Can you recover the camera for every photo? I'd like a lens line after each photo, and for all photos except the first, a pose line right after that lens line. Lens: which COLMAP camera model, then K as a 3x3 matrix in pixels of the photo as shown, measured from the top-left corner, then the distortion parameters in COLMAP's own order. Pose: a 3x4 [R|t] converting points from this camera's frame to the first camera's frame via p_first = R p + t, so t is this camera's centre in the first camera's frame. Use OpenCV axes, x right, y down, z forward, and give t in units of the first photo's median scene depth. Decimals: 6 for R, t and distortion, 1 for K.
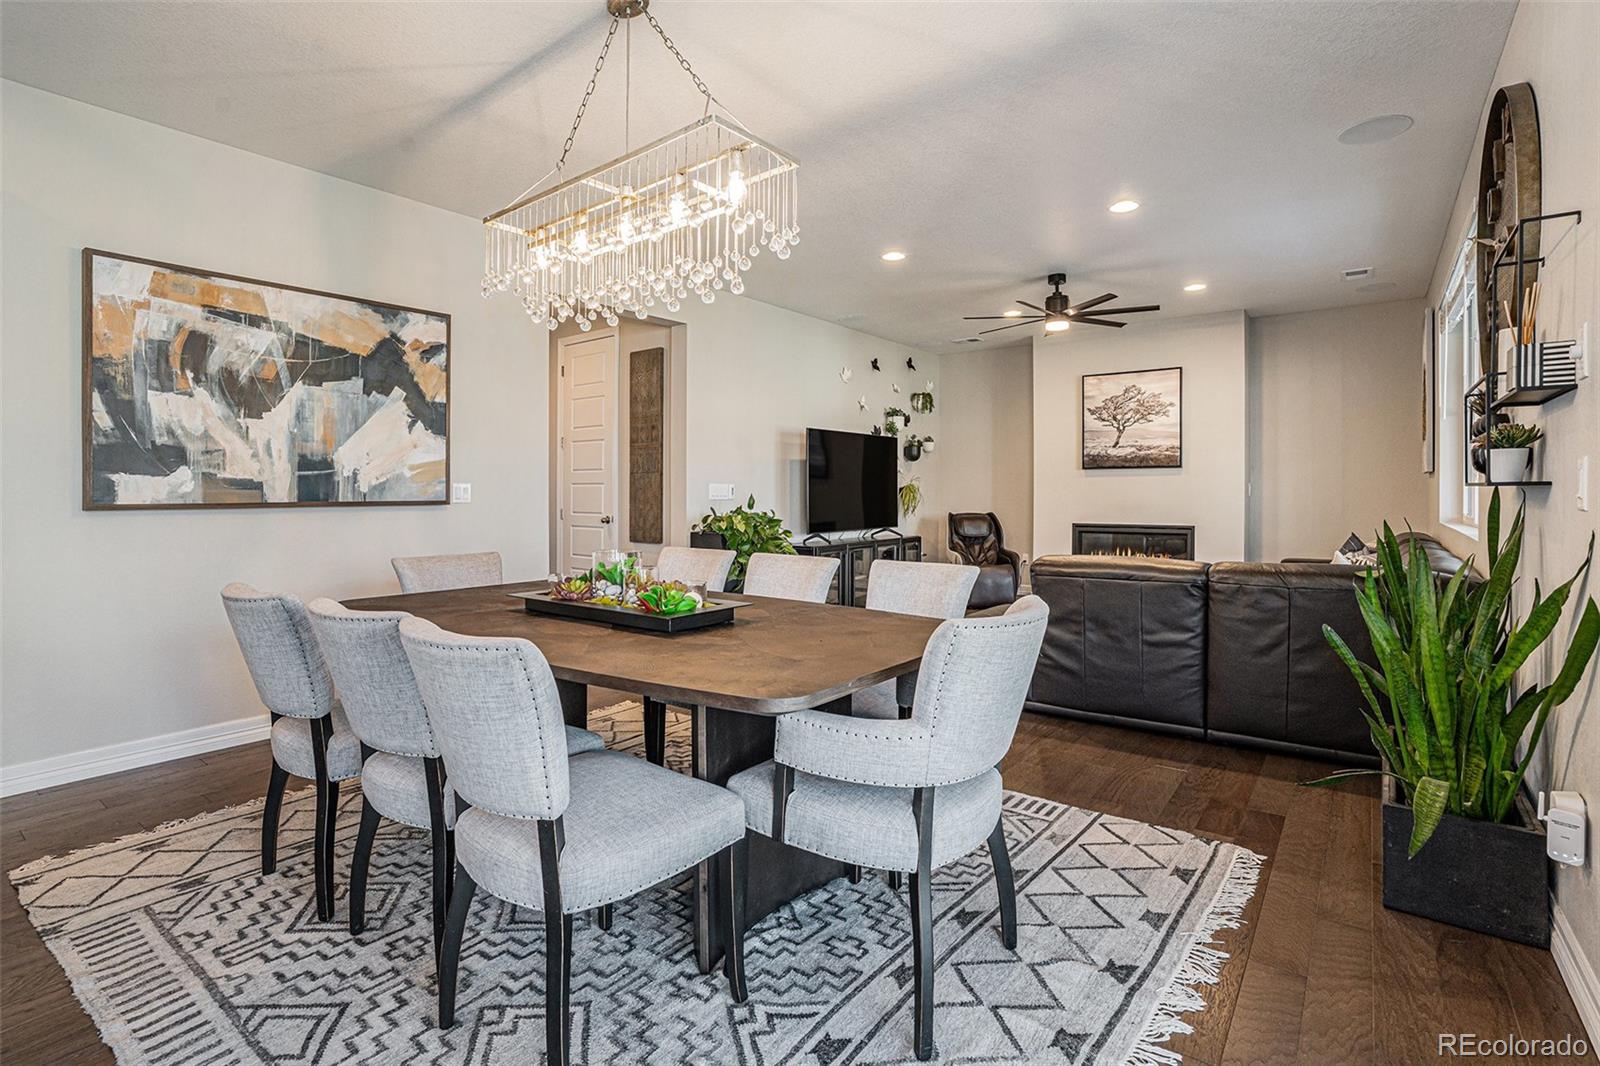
lens RADIAL K [[737.0, 0, 805.6], [0, 737.0, 500.6], [0, 0, 1]] dist [-0.040270, 0.000114]
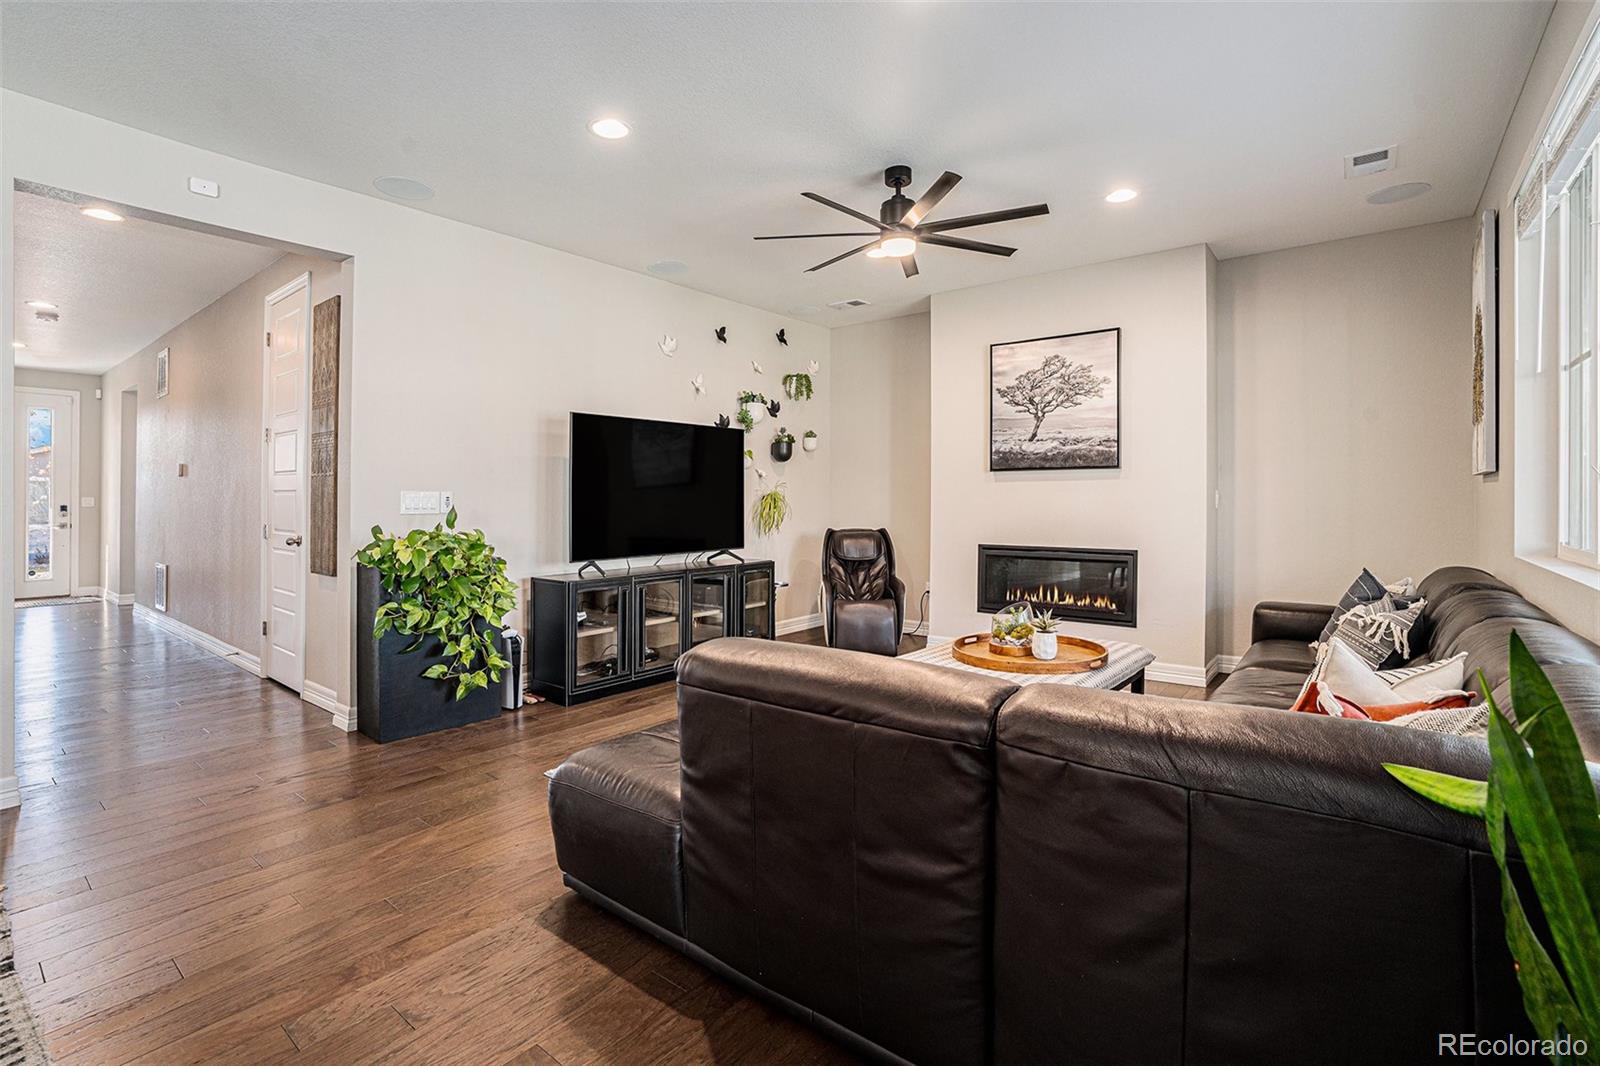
lens RADIAL K [[723.4, 0, 796.0], [0, 723.4, 505.3], [0, 0, 1]] dist [-0.038107, 0.000478]
pose [[0.999674, 0.000361, -0.025517, 0.207899], [-0.000444, 0.999995, -0.003246, -0.006348], [0.025516, 0.003257, 0.999669, 0.278074]]
